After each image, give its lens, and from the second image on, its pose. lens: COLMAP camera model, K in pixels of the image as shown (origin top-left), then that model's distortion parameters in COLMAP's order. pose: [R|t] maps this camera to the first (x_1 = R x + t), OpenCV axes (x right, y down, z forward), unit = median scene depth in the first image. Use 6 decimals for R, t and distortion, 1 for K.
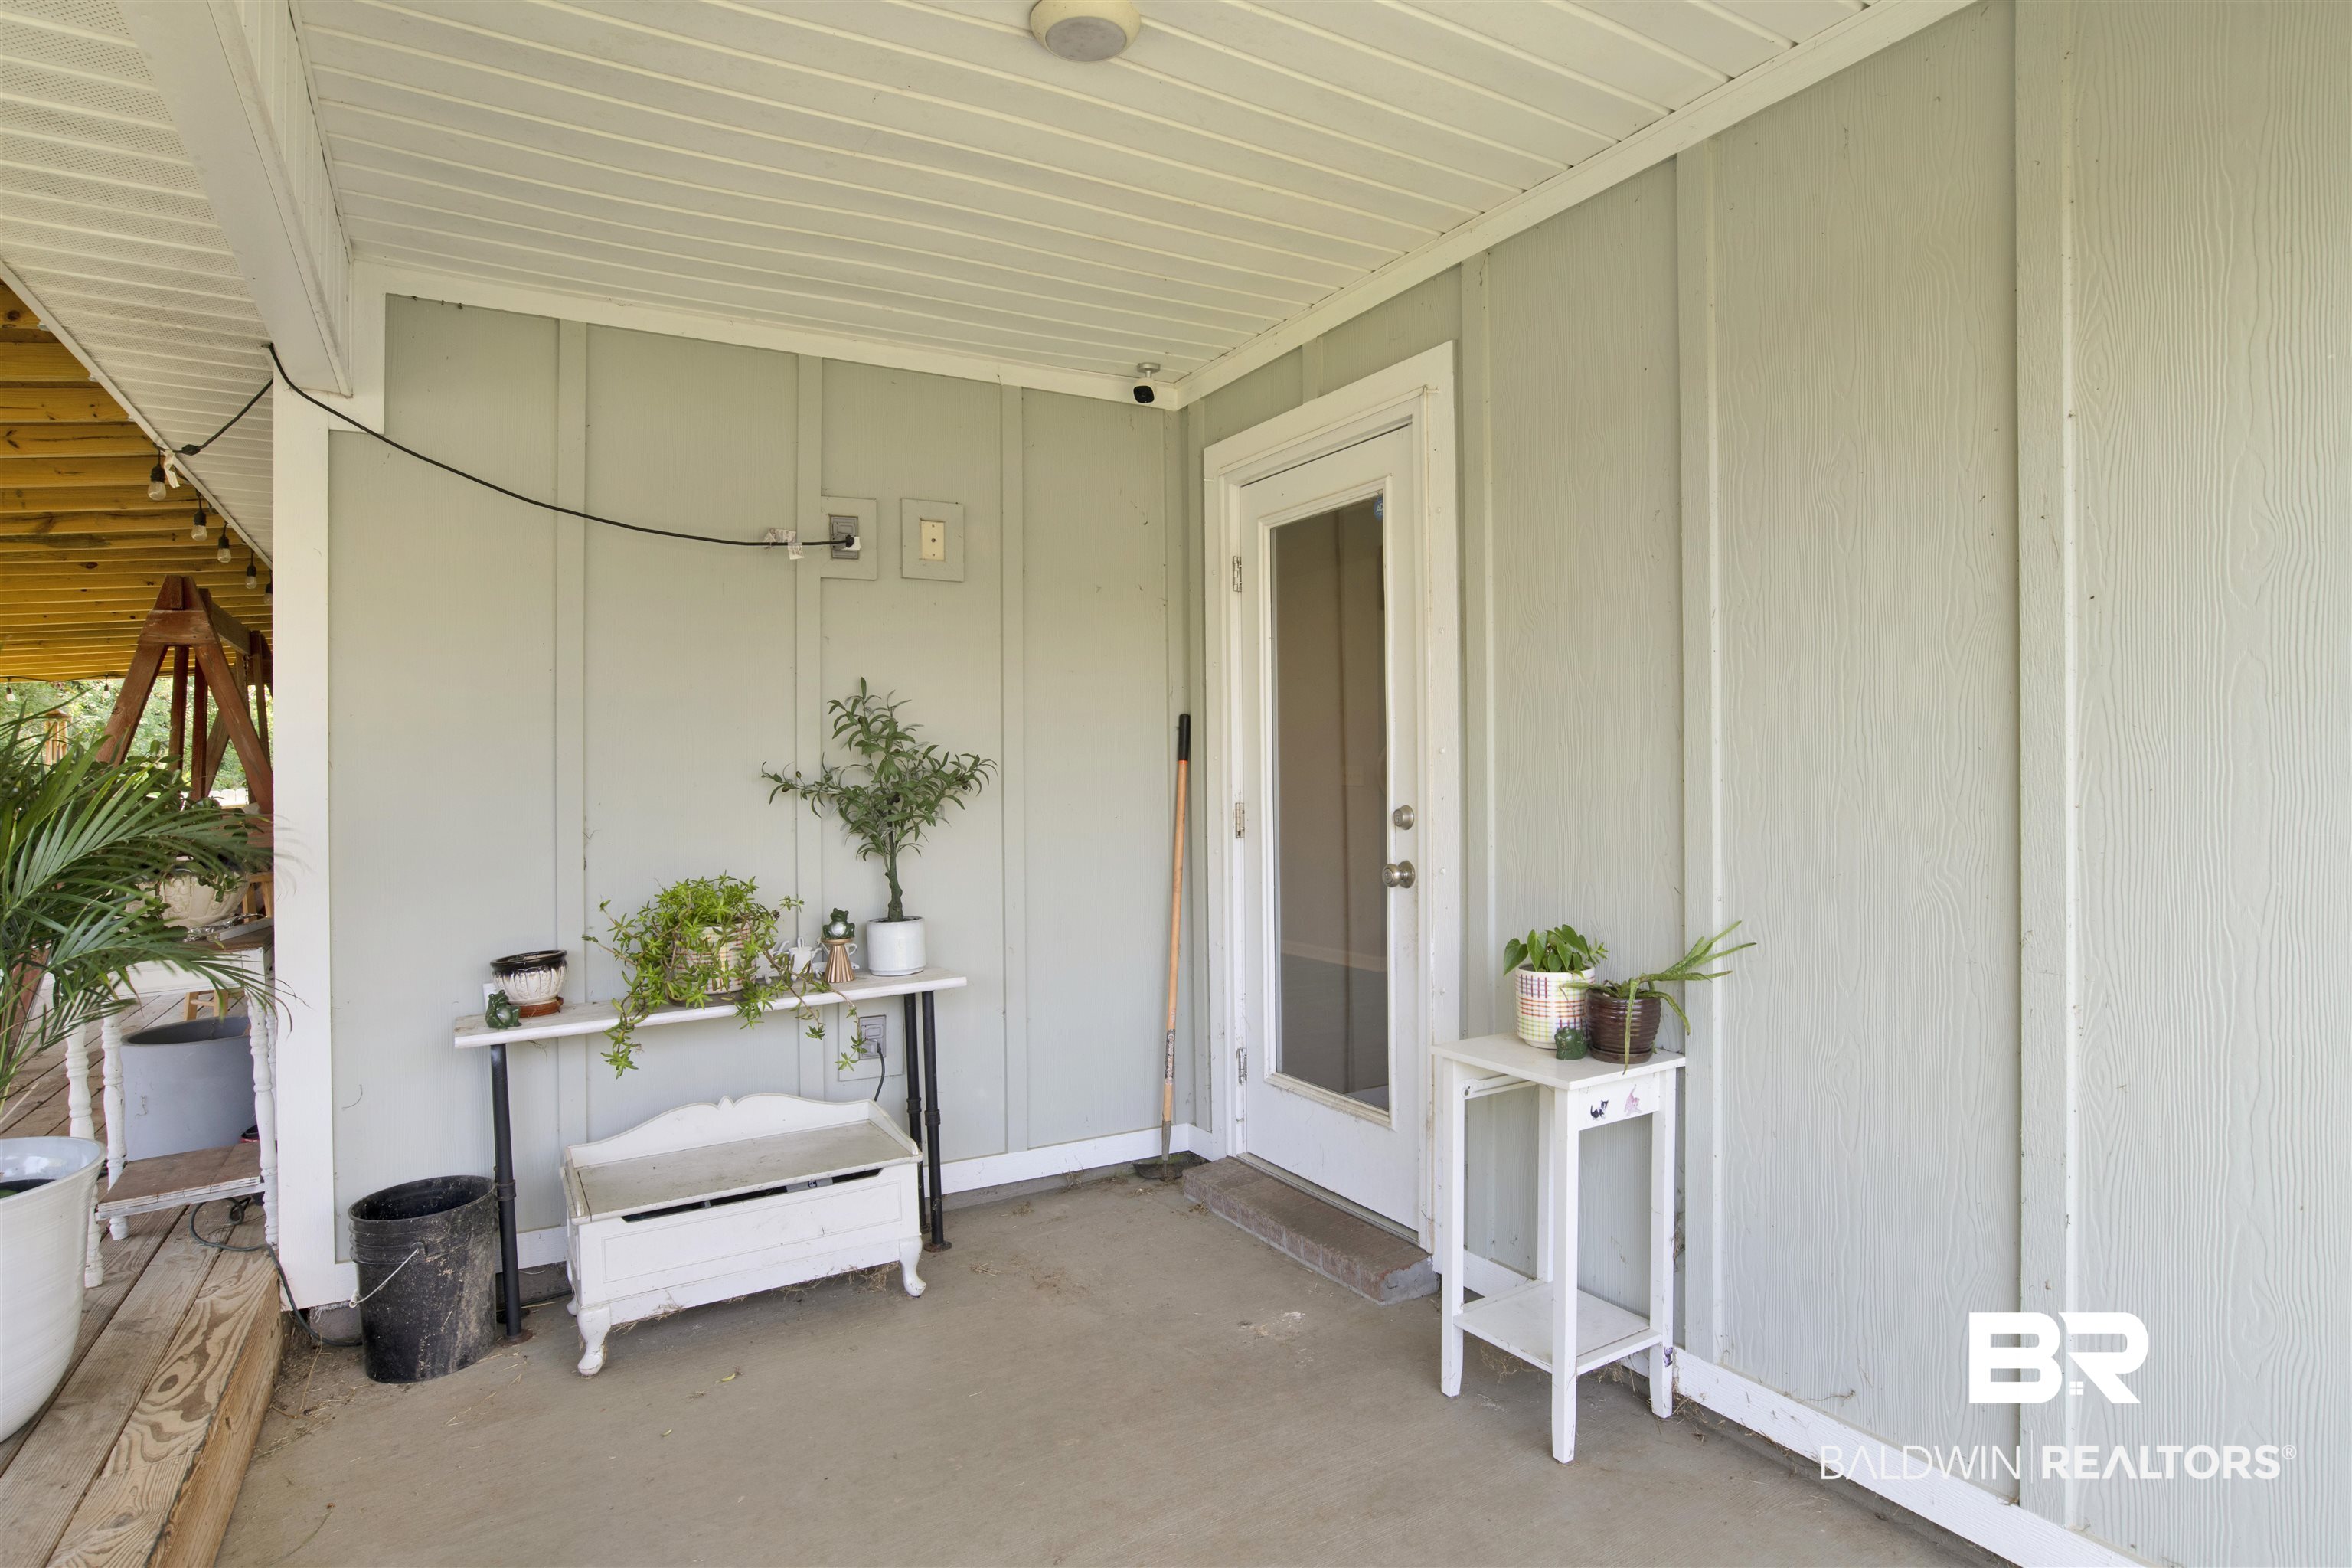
lens RADIAL K [[1228.5, 0, 1187.6], [0, 1228.5, 784.6], [0, 0, 1]] dist [-0.074007, 0.026213]
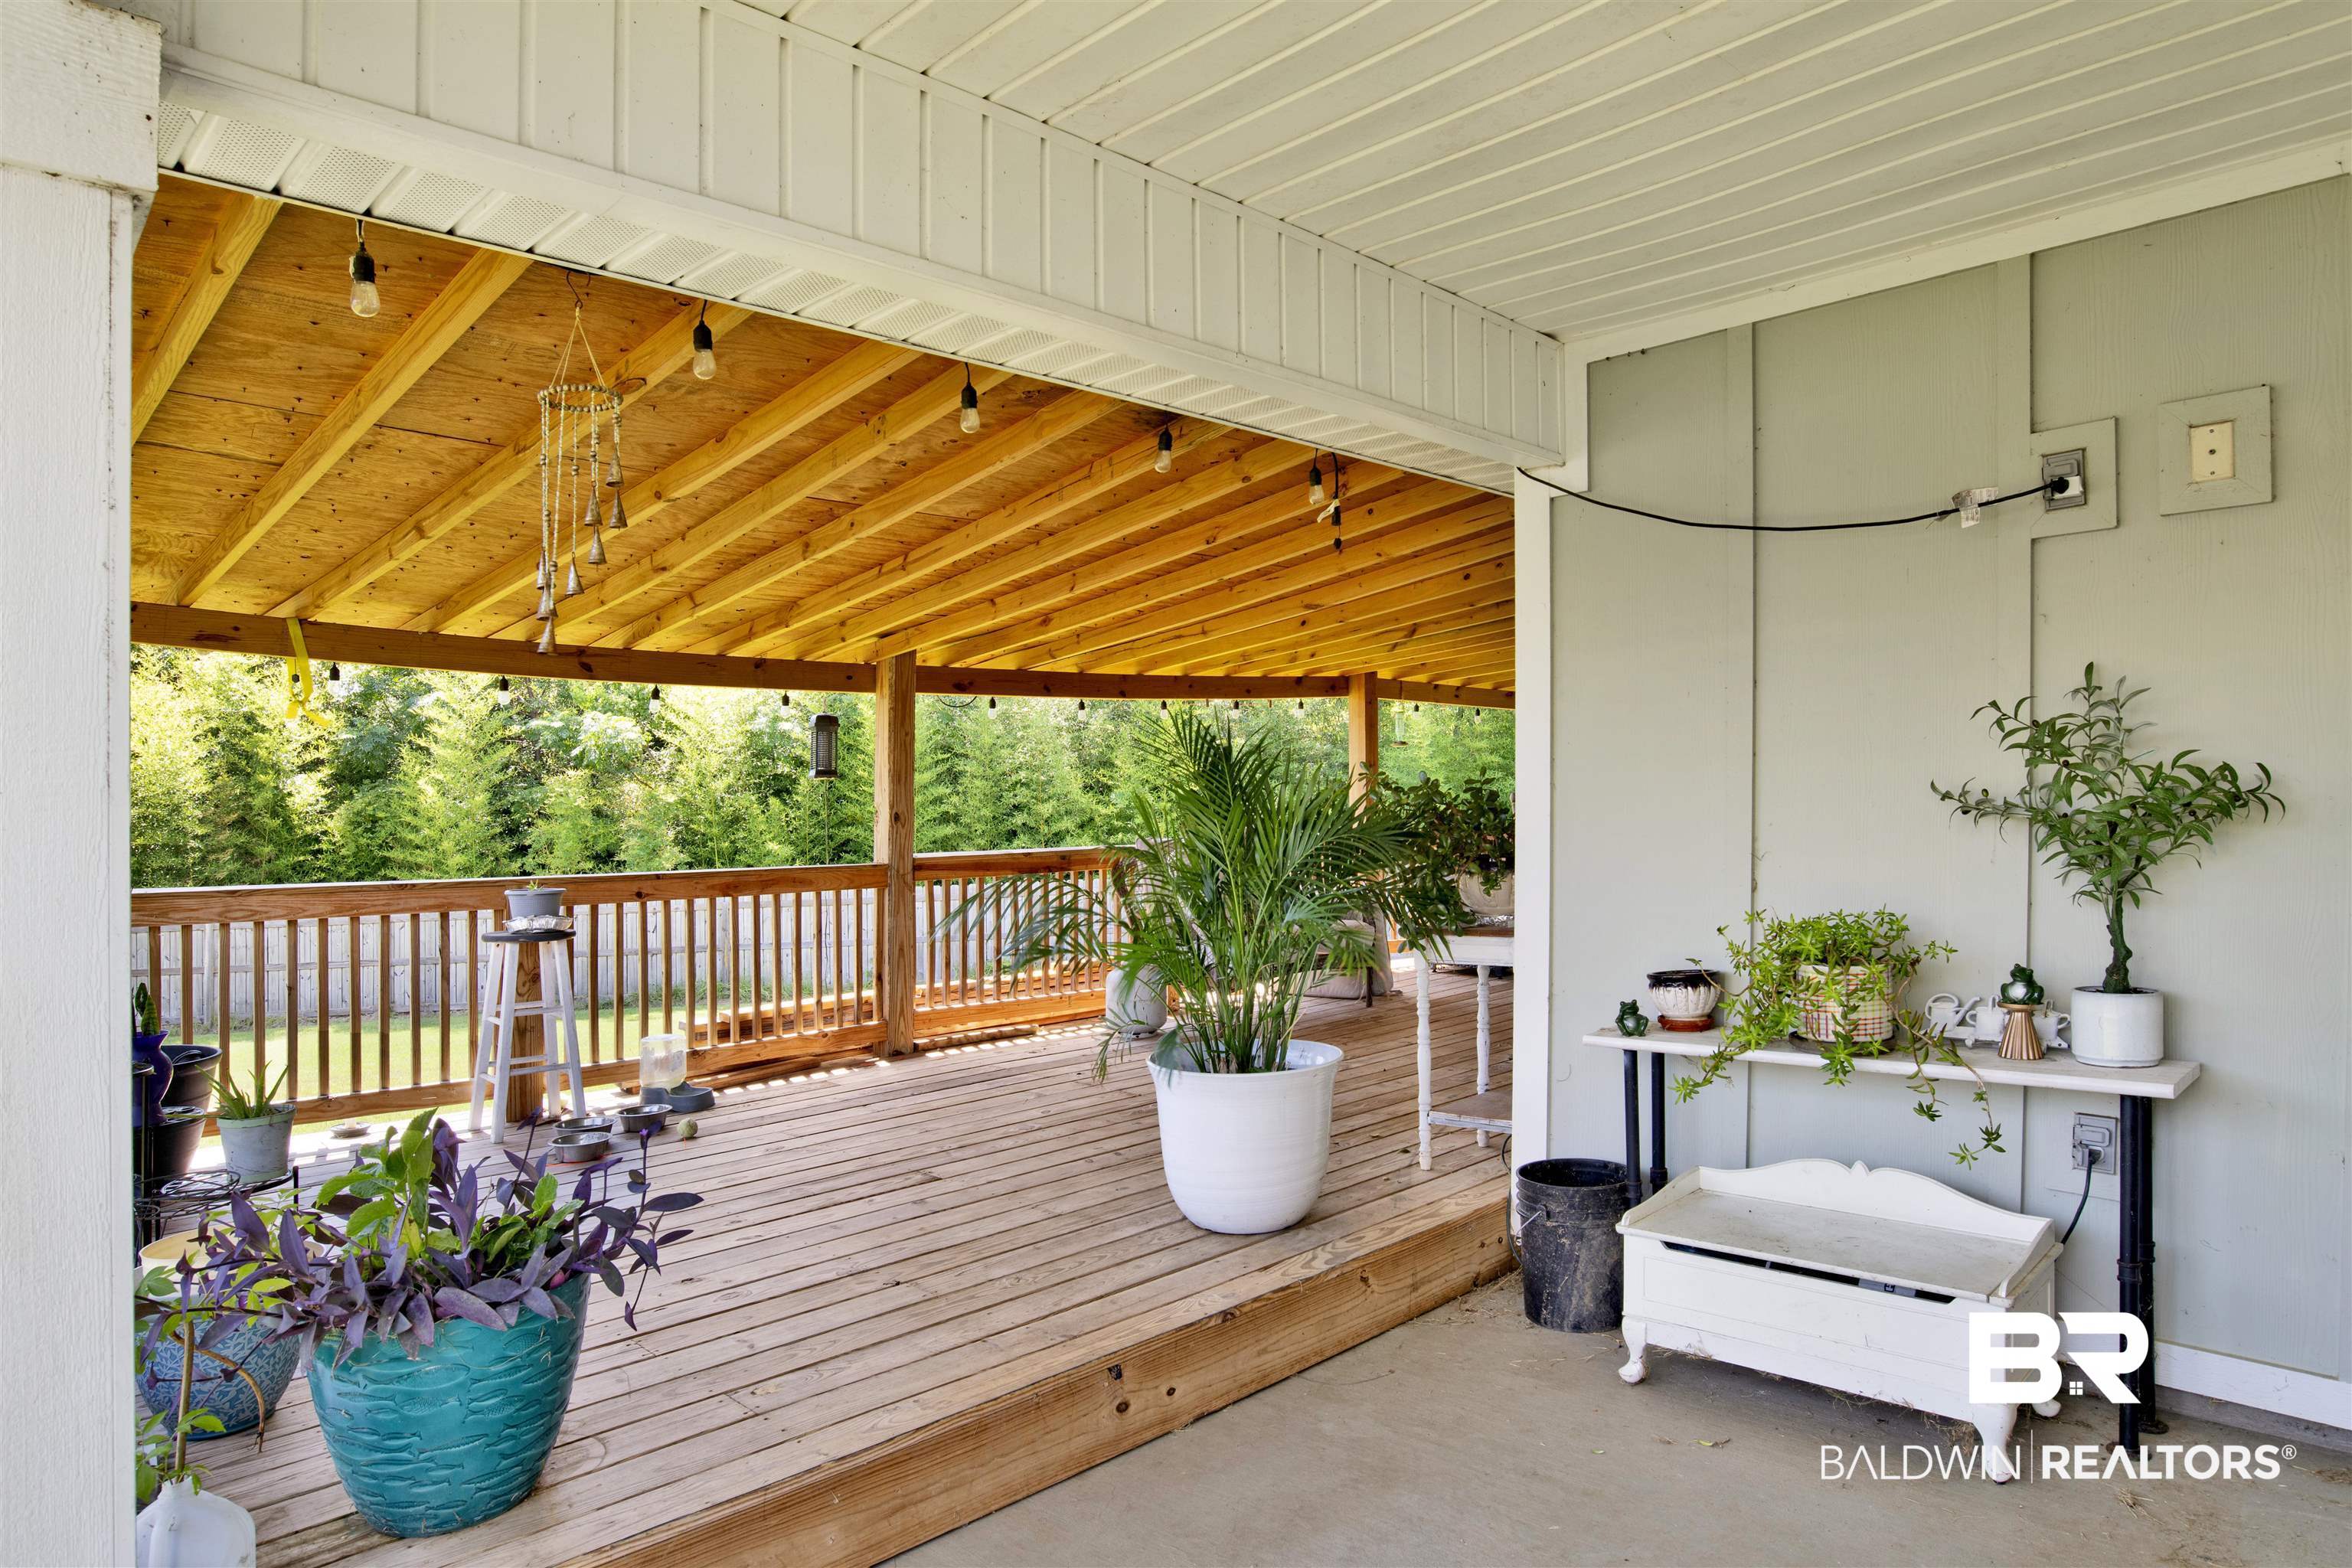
lens RADIAL K [[1331.4, 0, 1183.3], [0, 1331.4, 806.3], [0, 0, 1]] dist [-0.044139, 0.001570]
pose [[0.246955, 0.012137, -0.968951, 0.434397], [0.010013, 0.999836, 0.015076, -0.020078], [0.968975, -0.013425, 0.246793, 0.307886]]
